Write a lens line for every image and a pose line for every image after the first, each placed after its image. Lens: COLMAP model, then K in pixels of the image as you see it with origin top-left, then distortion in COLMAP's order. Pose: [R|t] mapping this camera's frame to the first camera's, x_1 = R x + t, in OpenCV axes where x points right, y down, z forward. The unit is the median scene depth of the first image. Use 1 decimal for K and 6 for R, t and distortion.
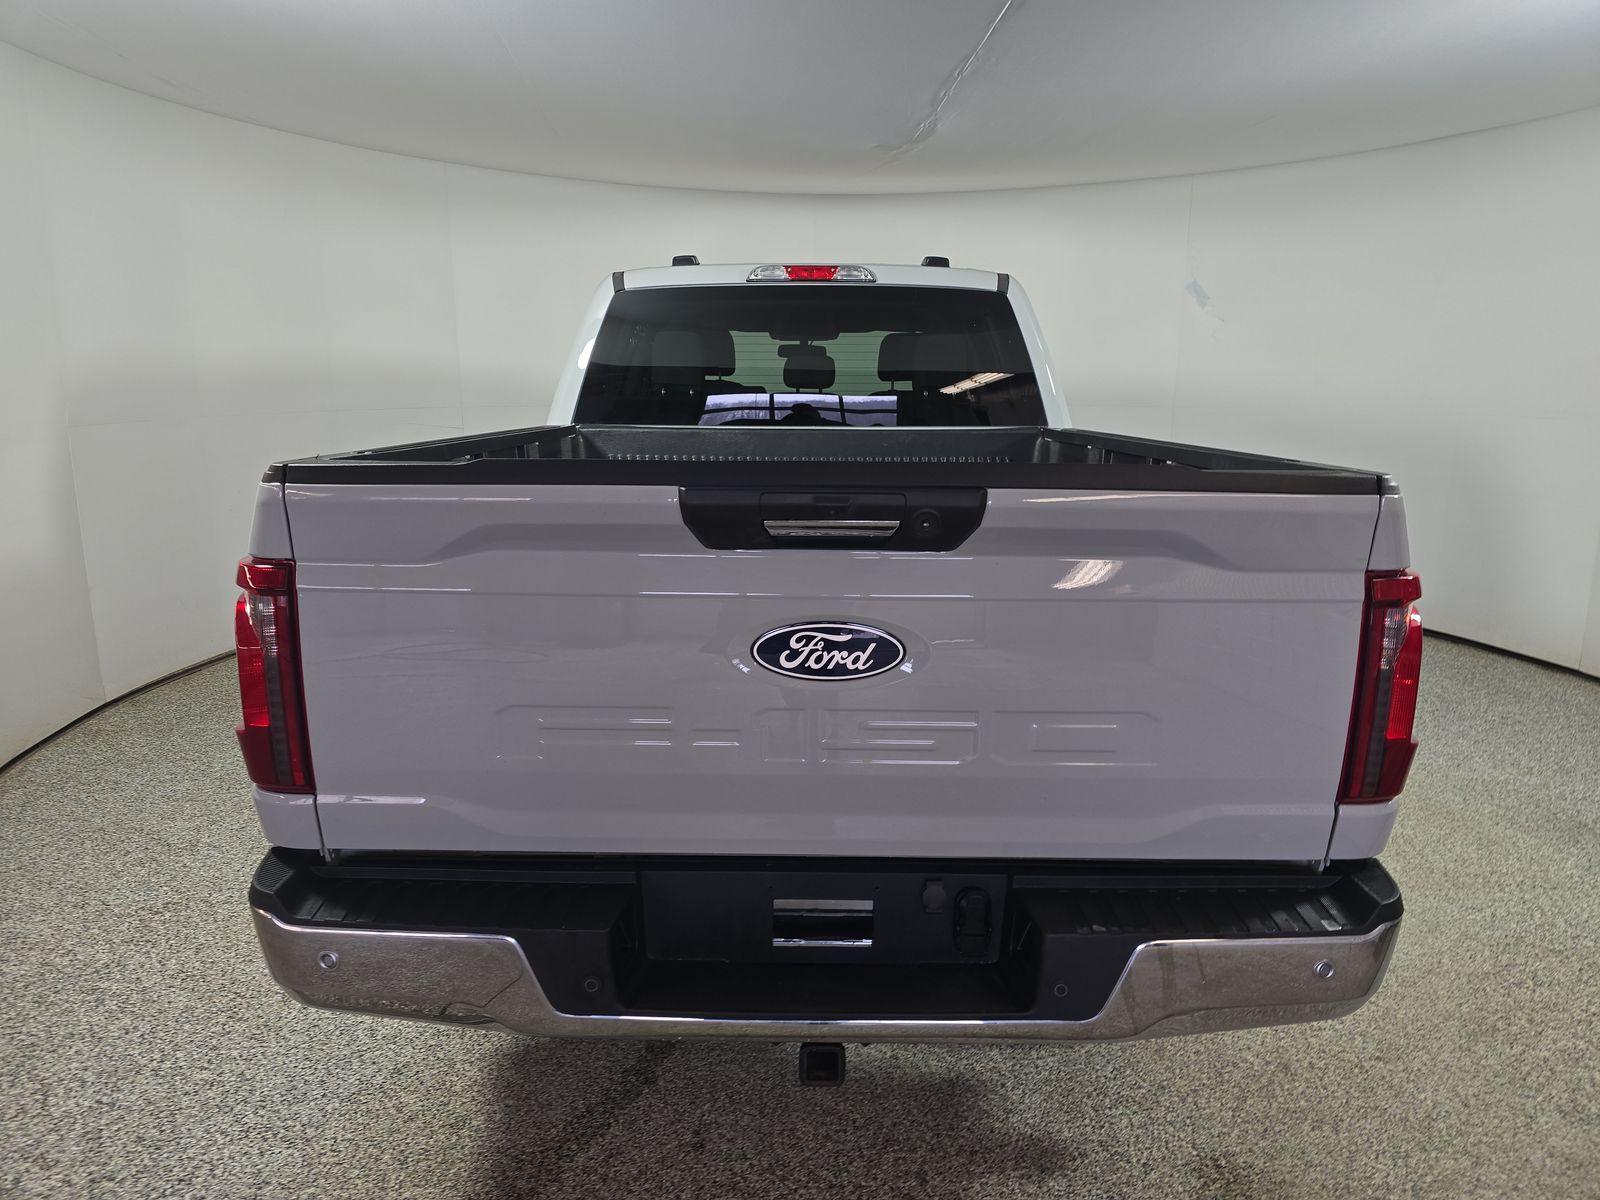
lens RADIAL K [[1072.3, 0, 792.7], [0, 1072.3, 604.8], [0, 0, 1]] dist [0.055336, -0.000600]
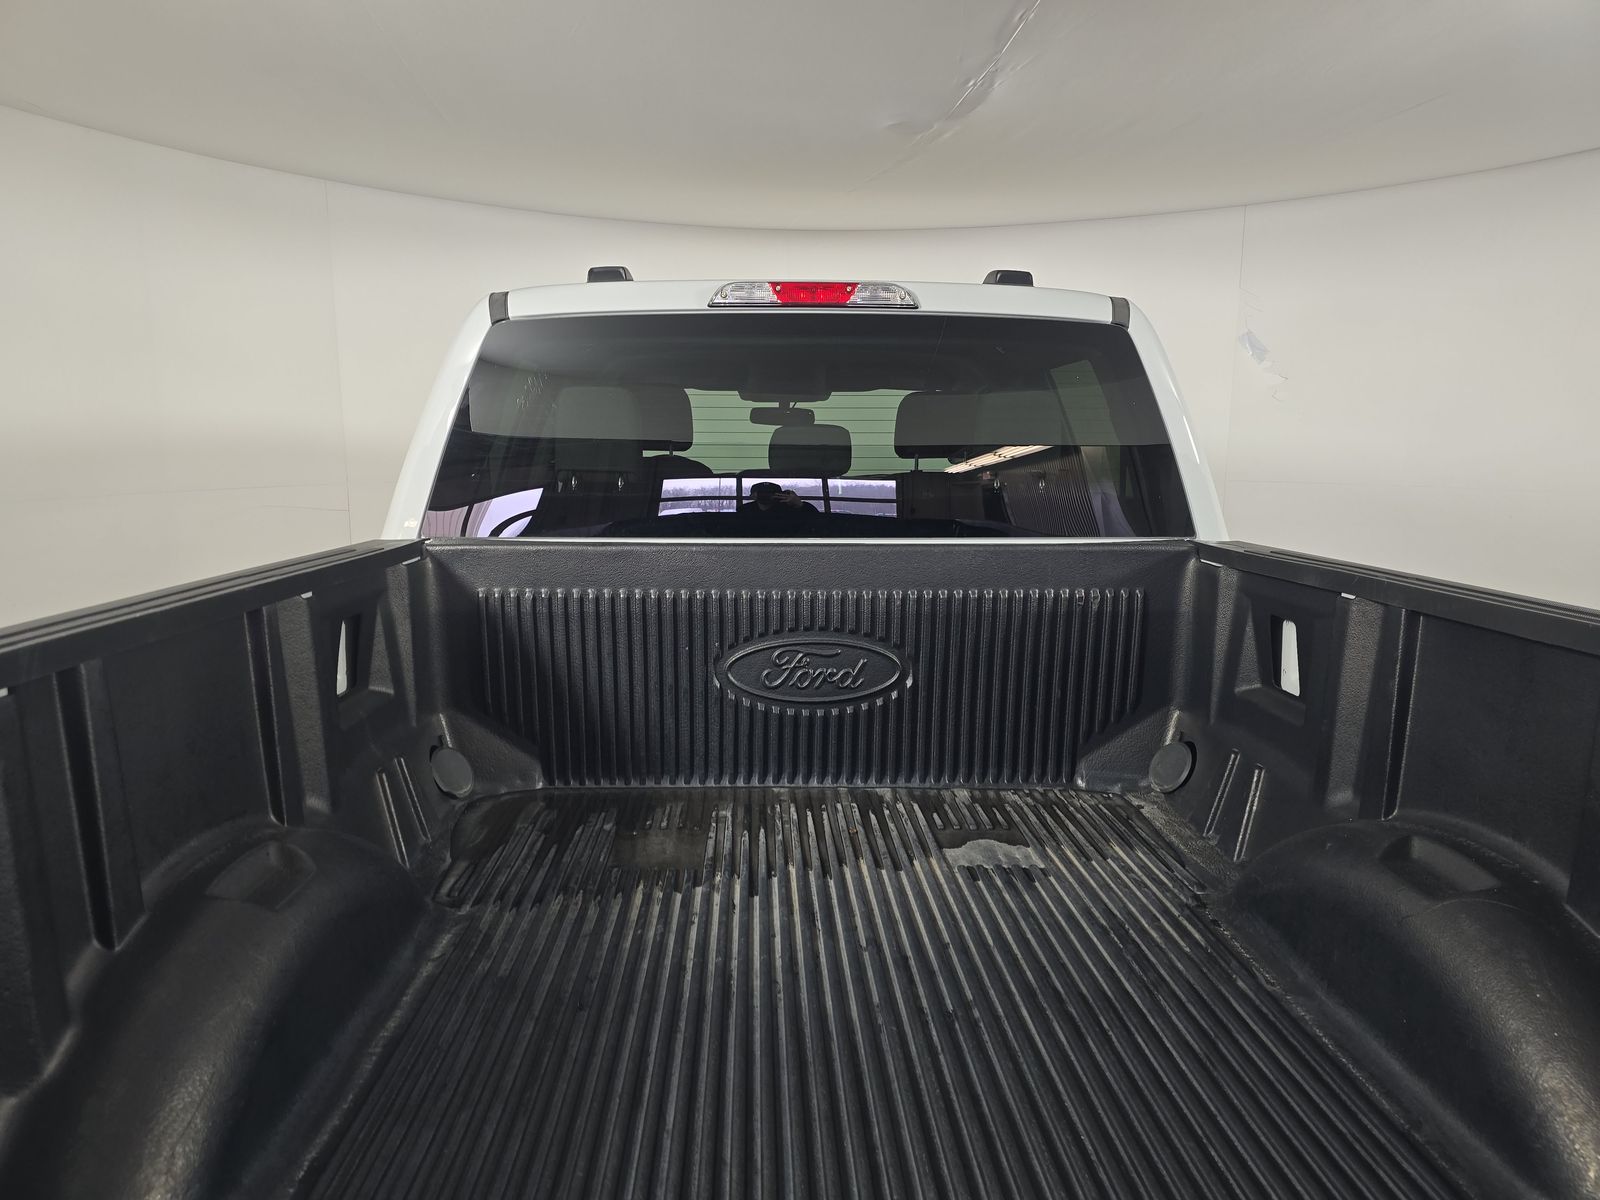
lens RADIAL K [[1072.3, 0, 792.7], [0, 1072.3, 604.8], [0, 0, 1]] dist [0.055336, -0.000600]
pose [[0.999315, -0.006767, 0.036389, -0.018470], [0.008735, 0.998493, -0.054188, -0.096611], [-0.035967, 0.054469, 0.997867, 0.394256]]
